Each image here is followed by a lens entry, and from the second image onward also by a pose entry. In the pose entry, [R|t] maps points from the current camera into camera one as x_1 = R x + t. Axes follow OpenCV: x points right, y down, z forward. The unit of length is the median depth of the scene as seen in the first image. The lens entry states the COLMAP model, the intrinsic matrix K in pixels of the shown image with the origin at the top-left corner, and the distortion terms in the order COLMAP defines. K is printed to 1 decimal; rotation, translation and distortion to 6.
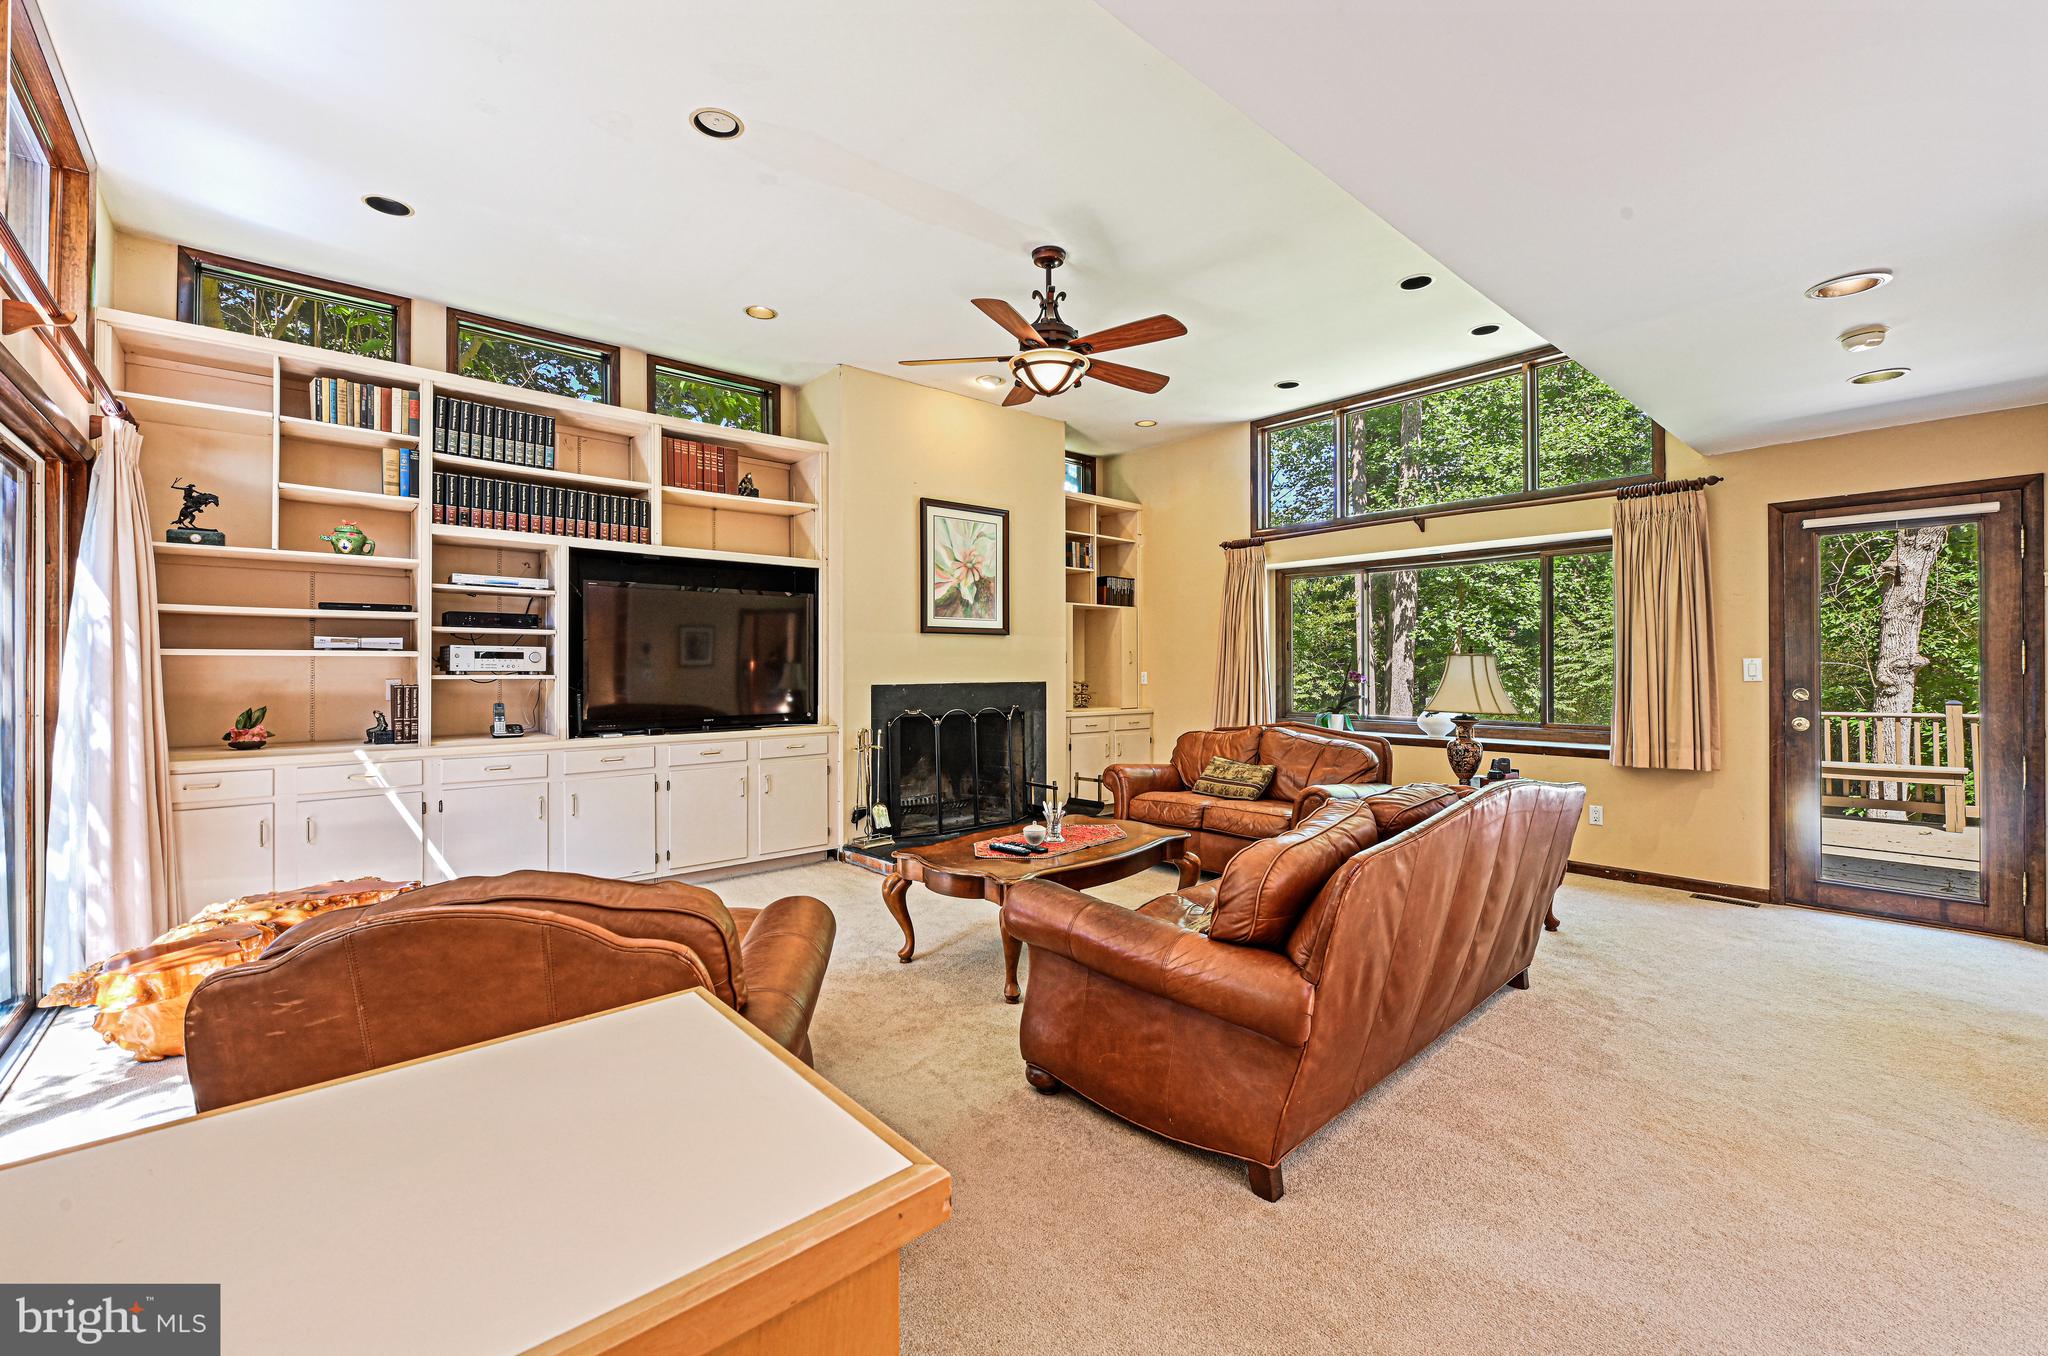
lens RADIAL K [[833.0, 0, 1019.0], [0, 833.0, 677.8], [0, 0, 1]] dist [-0.007480, -0.000053]
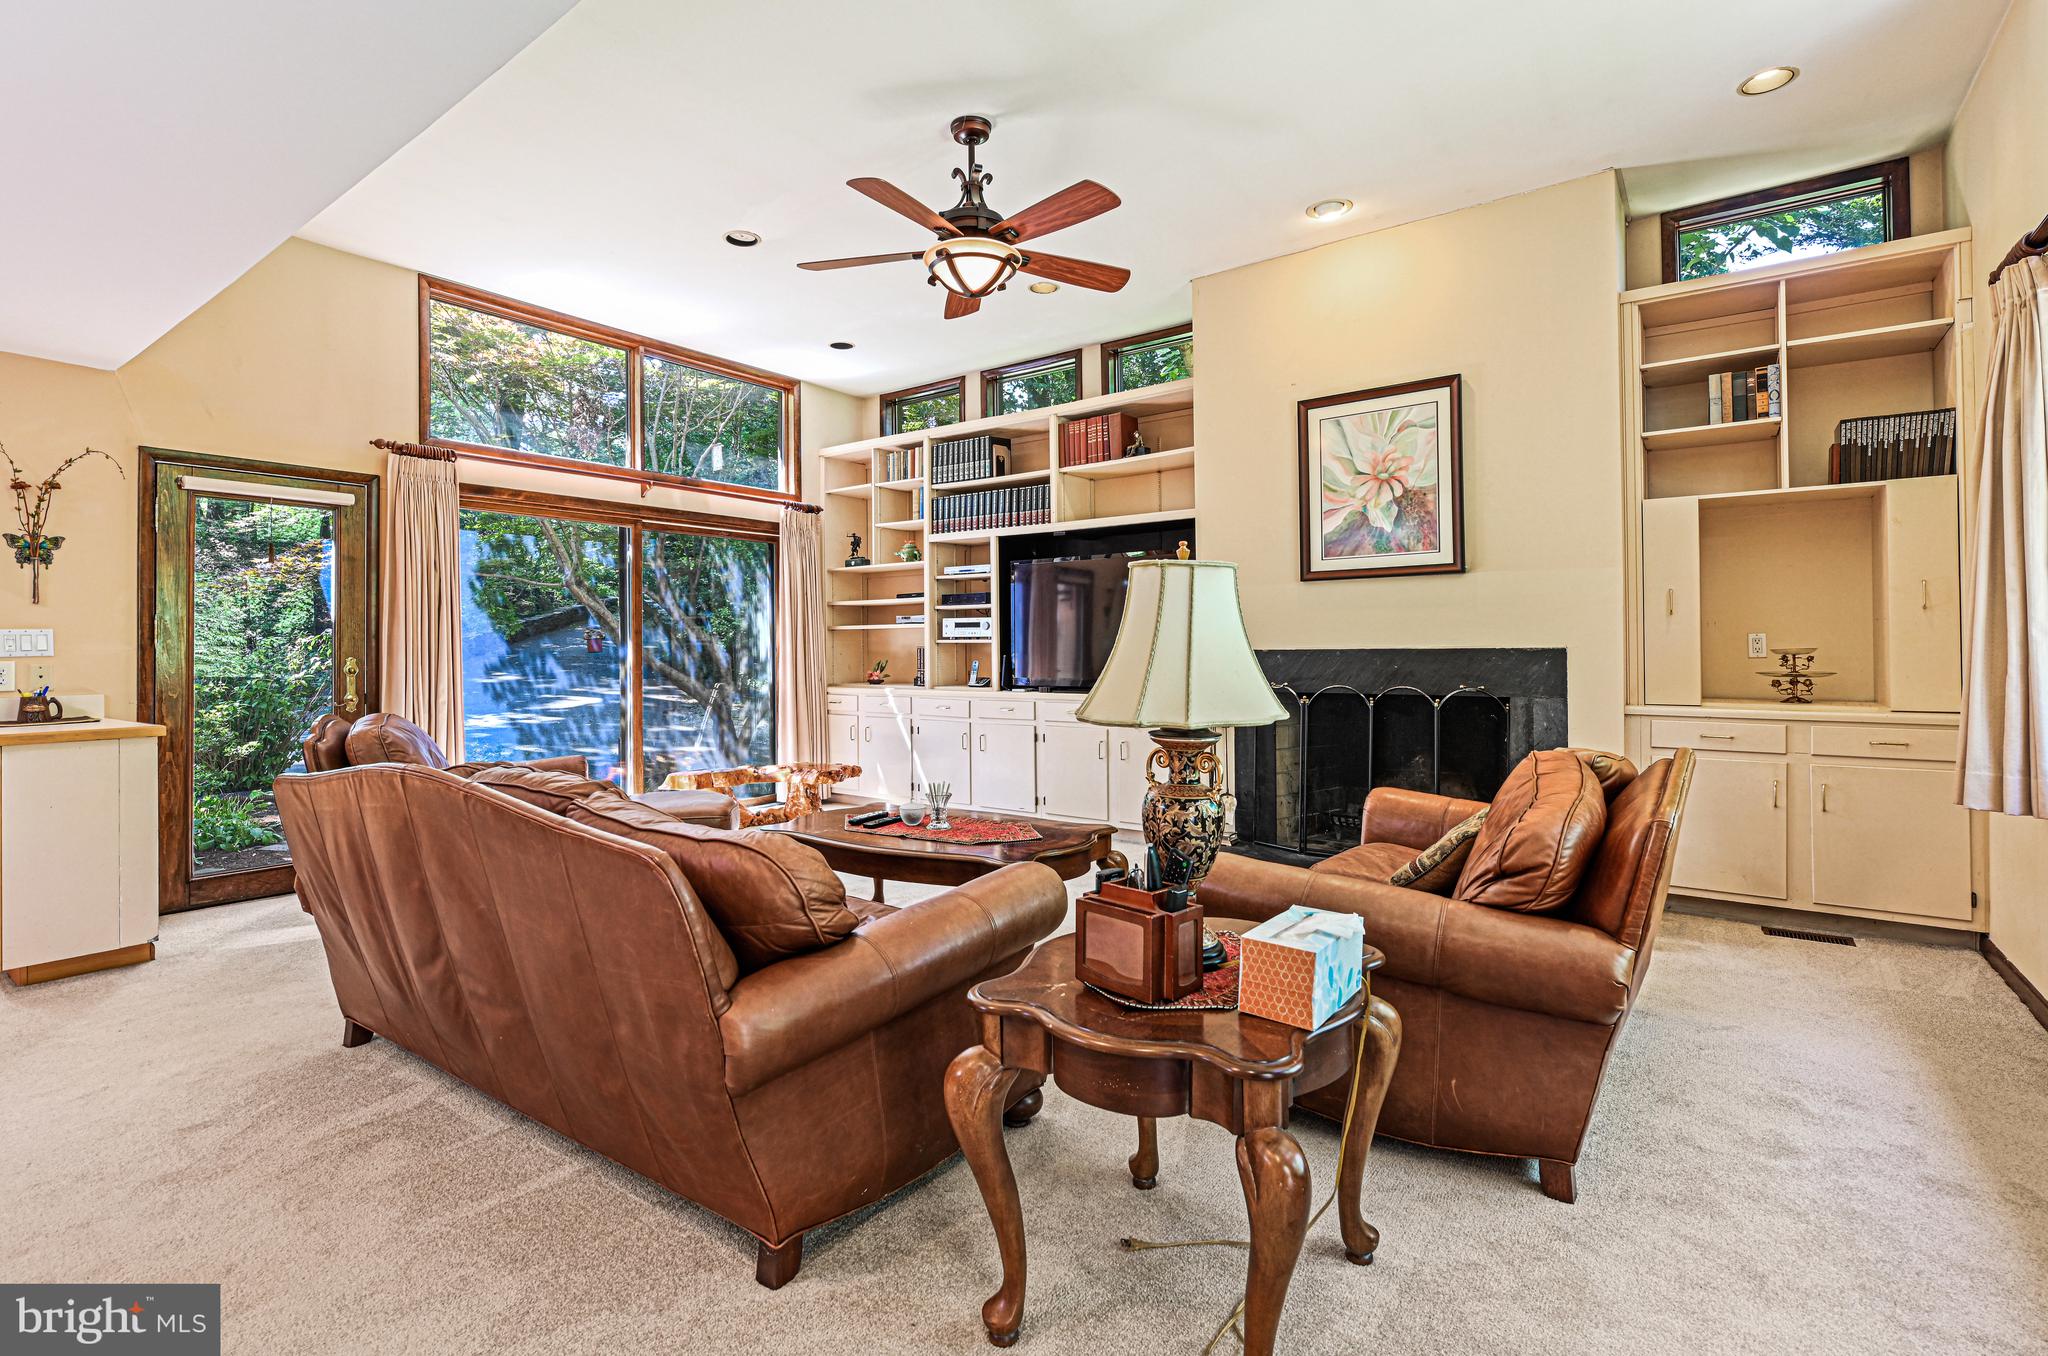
lens RADIAL K [[939.0, 0, 1014.6], [0, 939.0, 634.5], [0, 0, 1]] dist [-0.007570, -0.000016]
pose [[0.210580, -0.000645, -0.977576, 0.625809], [0.008352, 0.999964, 0.001139, -0.008848], [0.977541, -0.008405, 0.210578, 0.540890]]
